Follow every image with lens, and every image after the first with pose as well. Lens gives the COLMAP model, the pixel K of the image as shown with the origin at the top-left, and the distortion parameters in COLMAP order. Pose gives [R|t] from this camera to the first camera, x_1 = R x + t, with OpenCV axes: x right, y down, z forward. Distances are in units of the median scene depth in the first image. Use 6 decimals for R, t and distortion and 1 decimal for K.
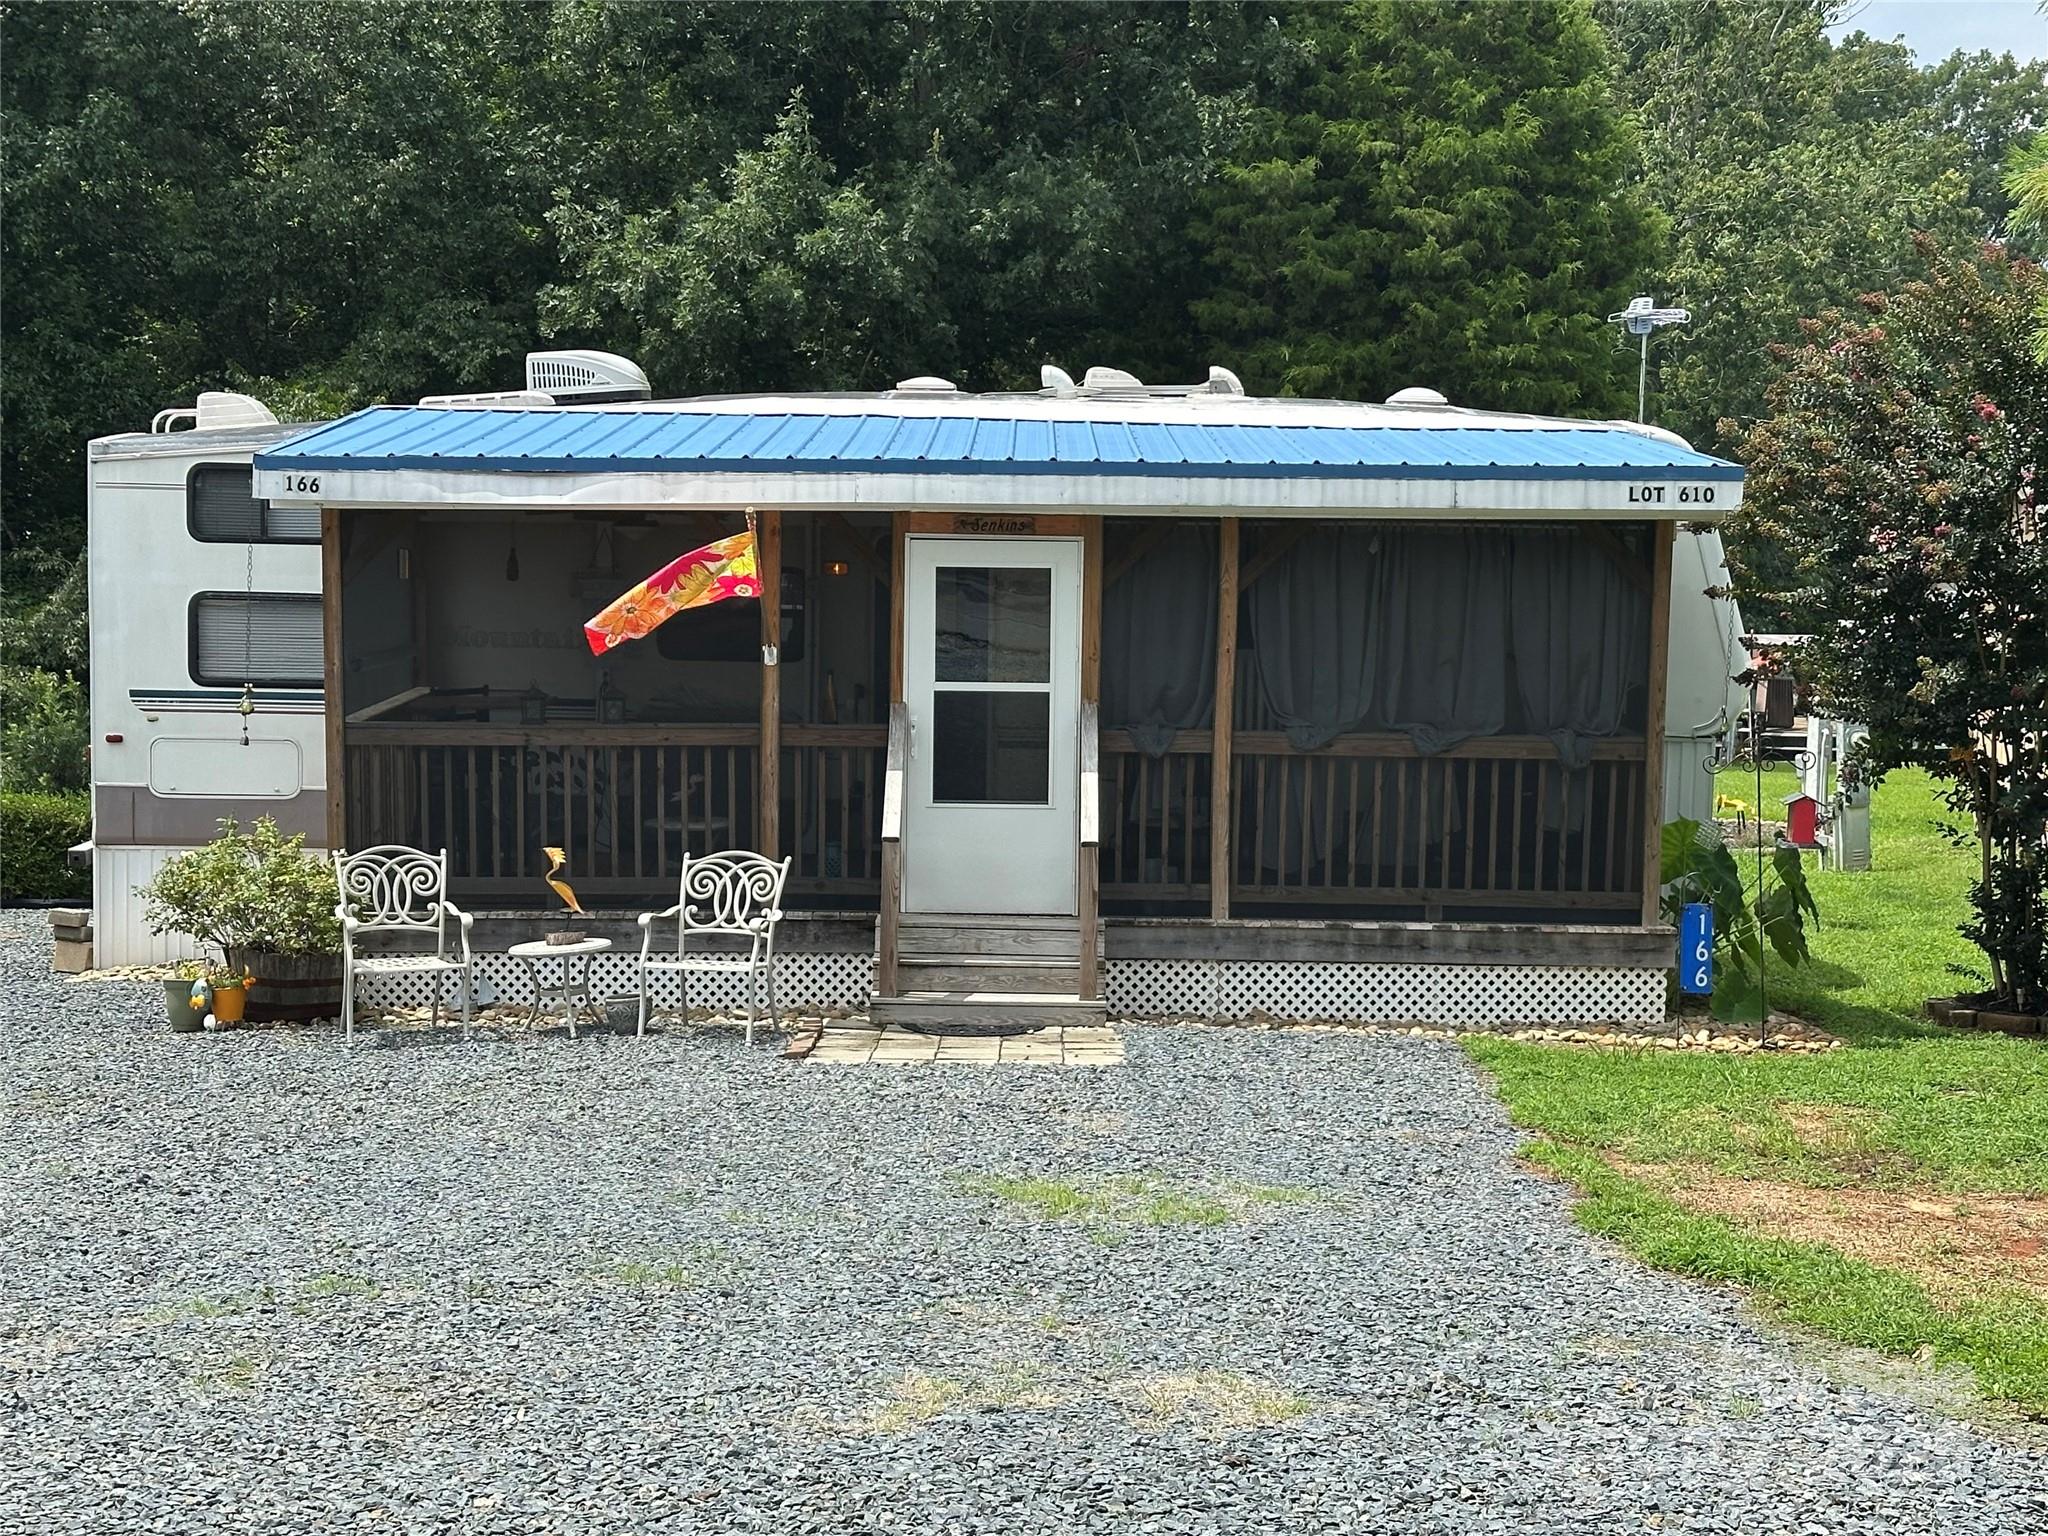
lens RADIAL K [[3502.6, 0, 1036.1], [0, 3502.6, 772.6], [0, 0, 1]] dist [0.110300, 0.000000]
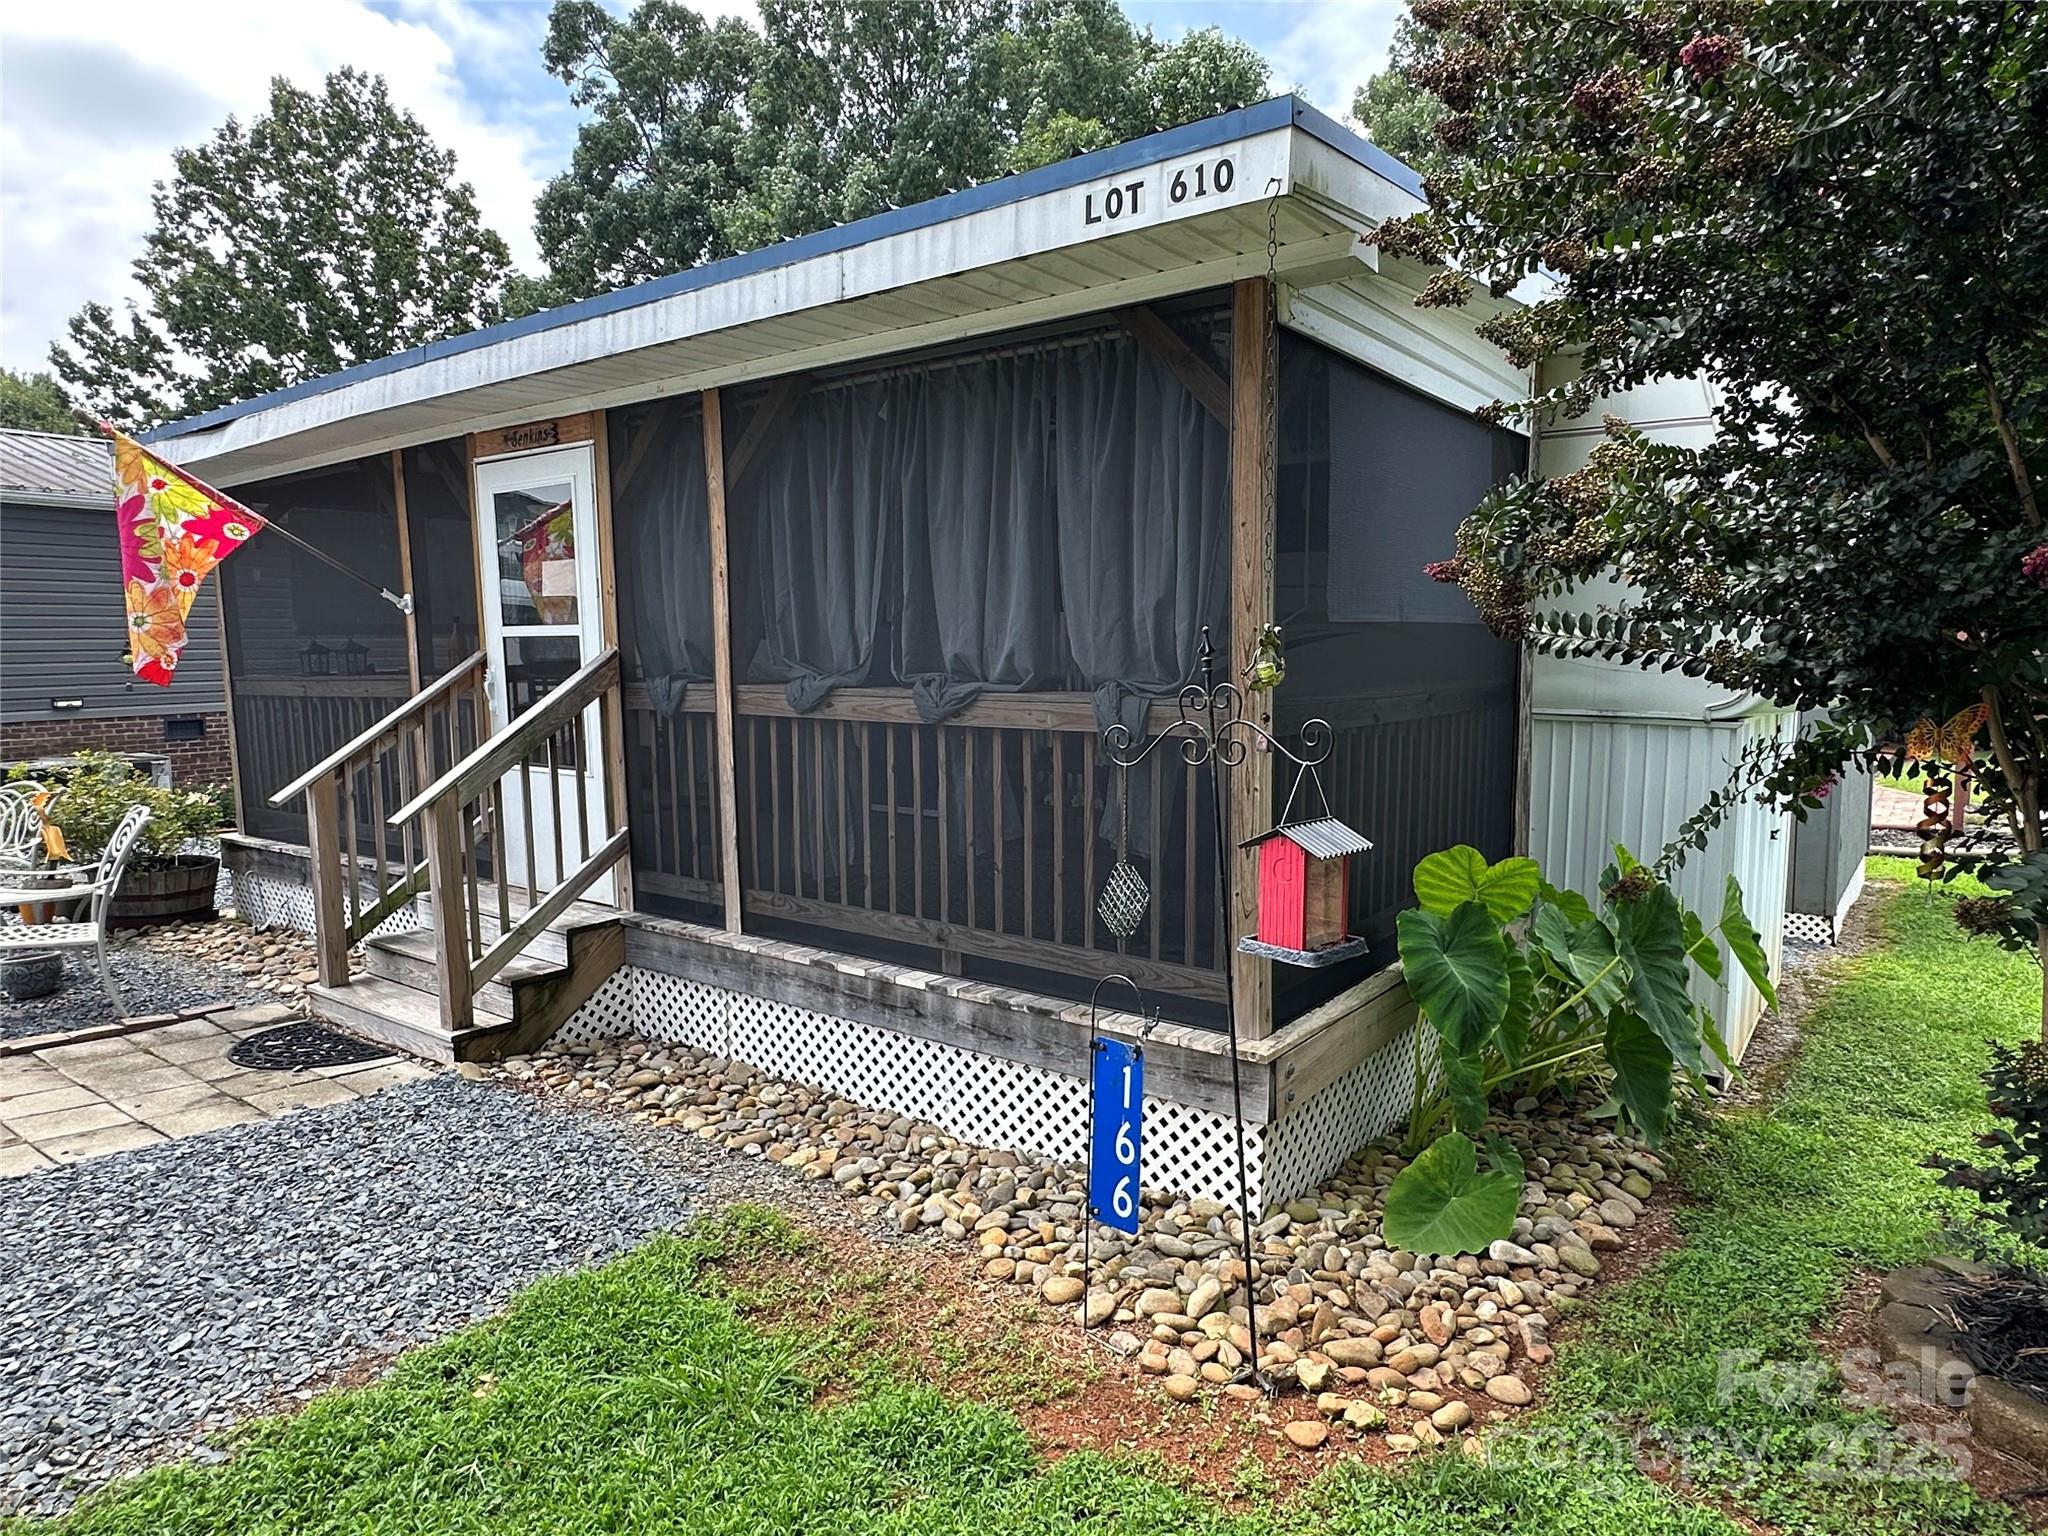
lens RADIAL K [[1248.9, 0, 1024.1], [0, 1248.9, 762.0], [0, 0, 1]] dist [-0.003030, -0.000163]
pose [[0.799482, 0.039240, -0.599407, 0.264253], [-0.035308, 0.999209, 0.018321, -0.002298], [0.599651, 0.006517, 0.800235, 0.822445]]
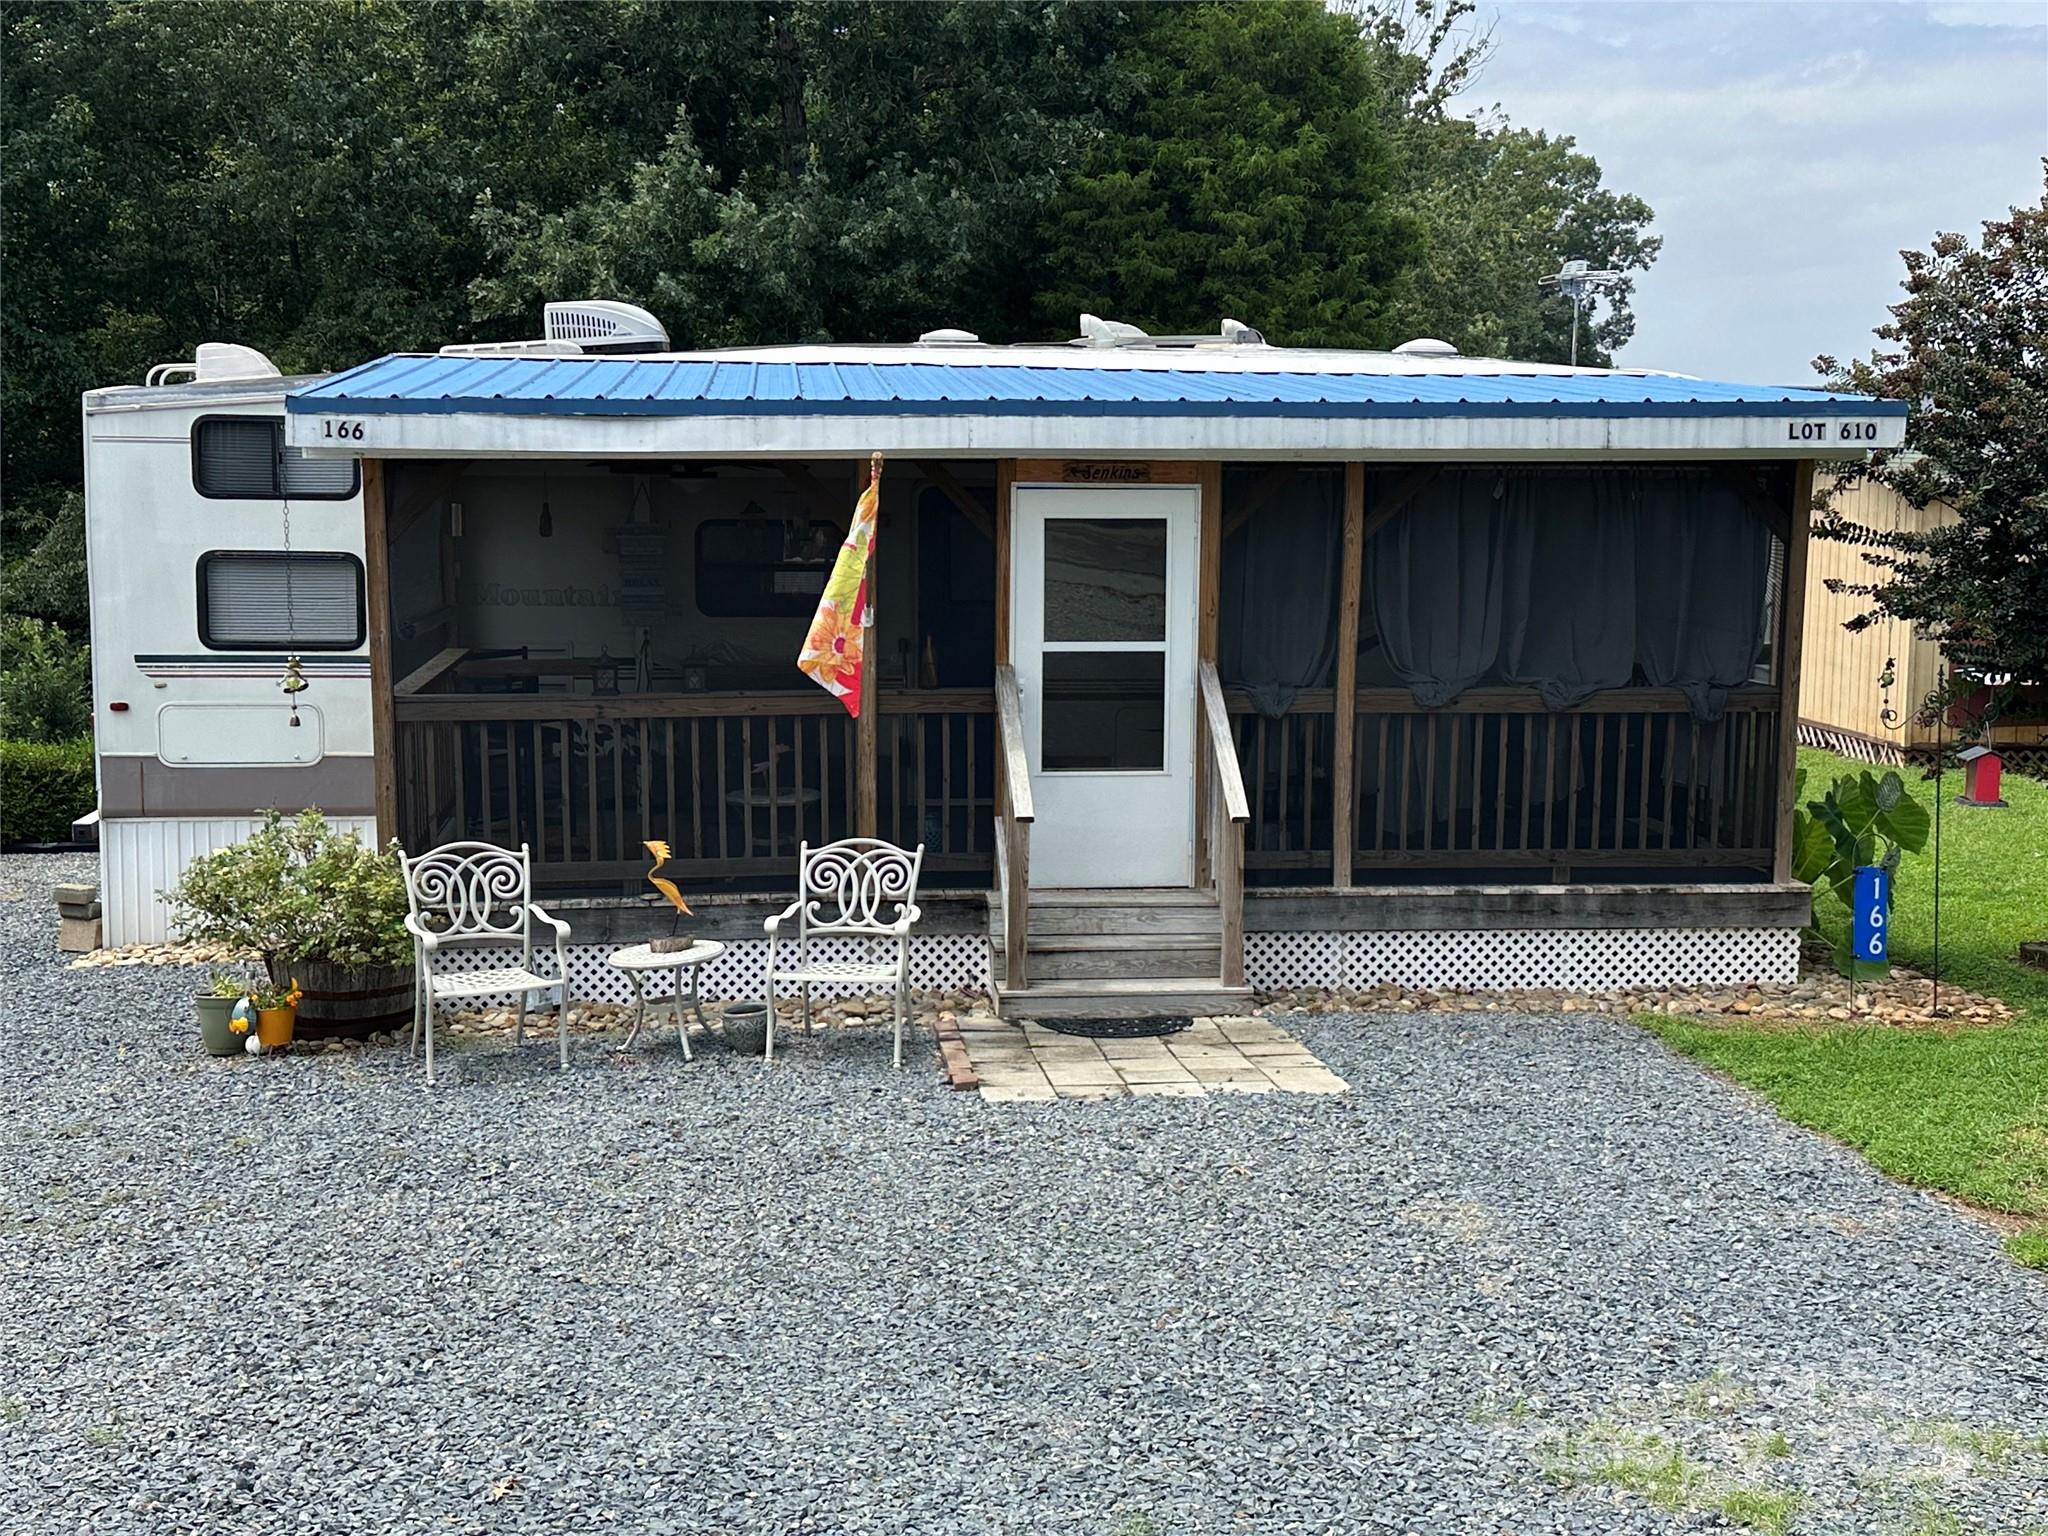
lens RADIAL K [[2471.0, 0, 1047.2], [0, 2471.0, 738.6], [0, 0, 1]] dist [0.096704, 0.000000]
pose [[0.993598, -0.019605, 0.111262, -0.100691], [0.016267, 0.999392, 0.030835, -0.020298], [-0.111799, -0.028828, 0.993313, 0.345449]]
